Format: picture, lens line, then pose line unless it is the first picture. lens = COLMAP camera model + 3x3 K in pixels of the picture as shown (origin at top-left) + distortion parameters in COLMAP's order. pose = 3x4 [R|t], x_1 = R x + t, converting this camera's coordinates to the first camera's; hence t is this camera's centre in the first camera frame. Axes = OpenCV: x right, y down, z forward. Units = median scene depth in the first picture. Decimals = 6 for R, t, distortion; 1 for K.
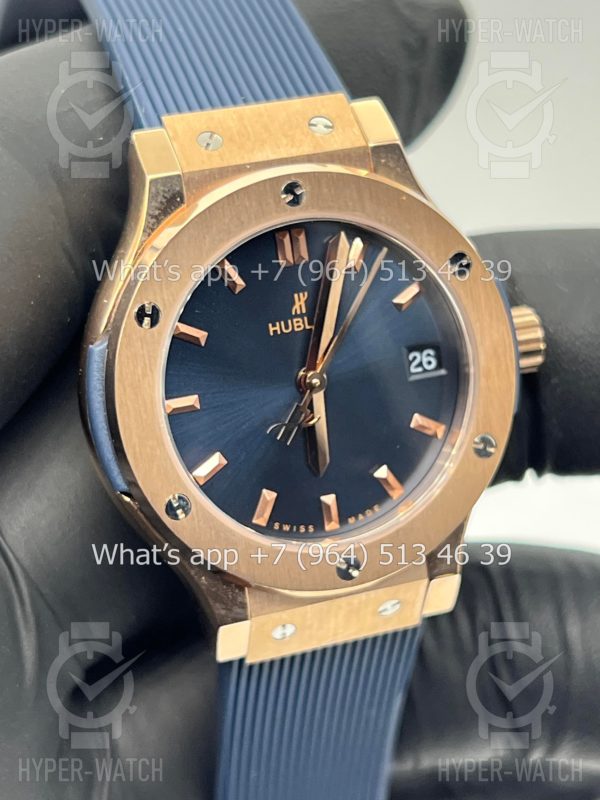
lens RADIAL K [[1862.7, 0, 296.9], [0, 1862.7, 401.0], [0, 0, 1]] dist [0.207110, 0.000000]
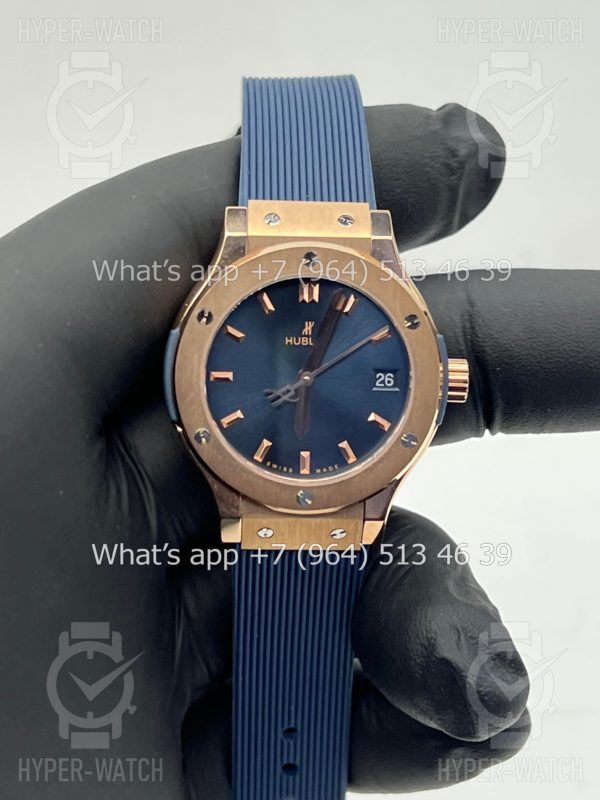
lens RADIAL K [[1862.7, 0, 292.3], [0, 1862.7, 380.4], [0, 0, 1]] dist [0.207110, 0.000000]
pose [[0.948824, 0.179097, -0.260109, 0.406858], [-0.191260, 0.981293, -0.022011, 0.028492], [0.251301, 0.070633, 0.965328, -0.527865]]
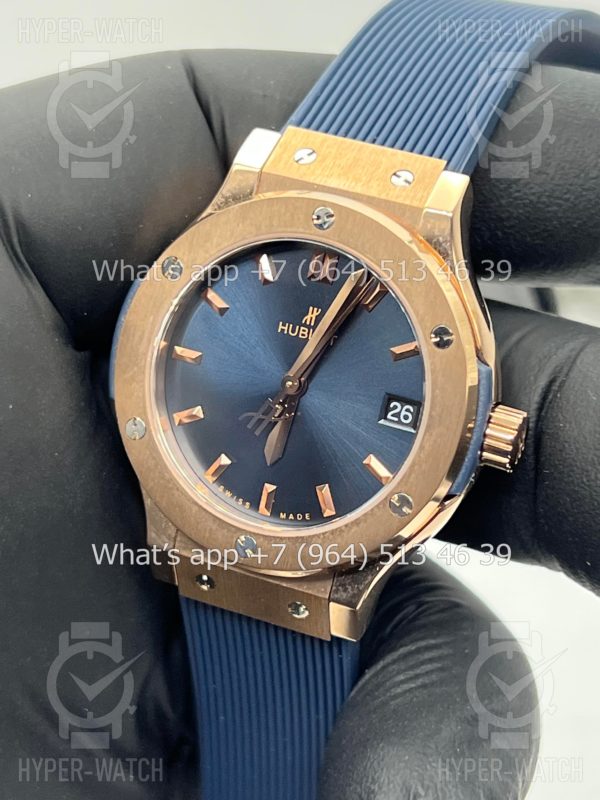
lens RADIAL K [[1862.7, 0, 302.4], [0, 1862.7, 400.9], [0, 0, 1]] dist [0.207110, 0.000000]
pose [[0.724947, 0.381612, -0.573432, 0.656946], [-0.403803, 0.909897, 0.095028, -0.109732], [0.558028, 0.162663, 0.813723, 0.091496]]
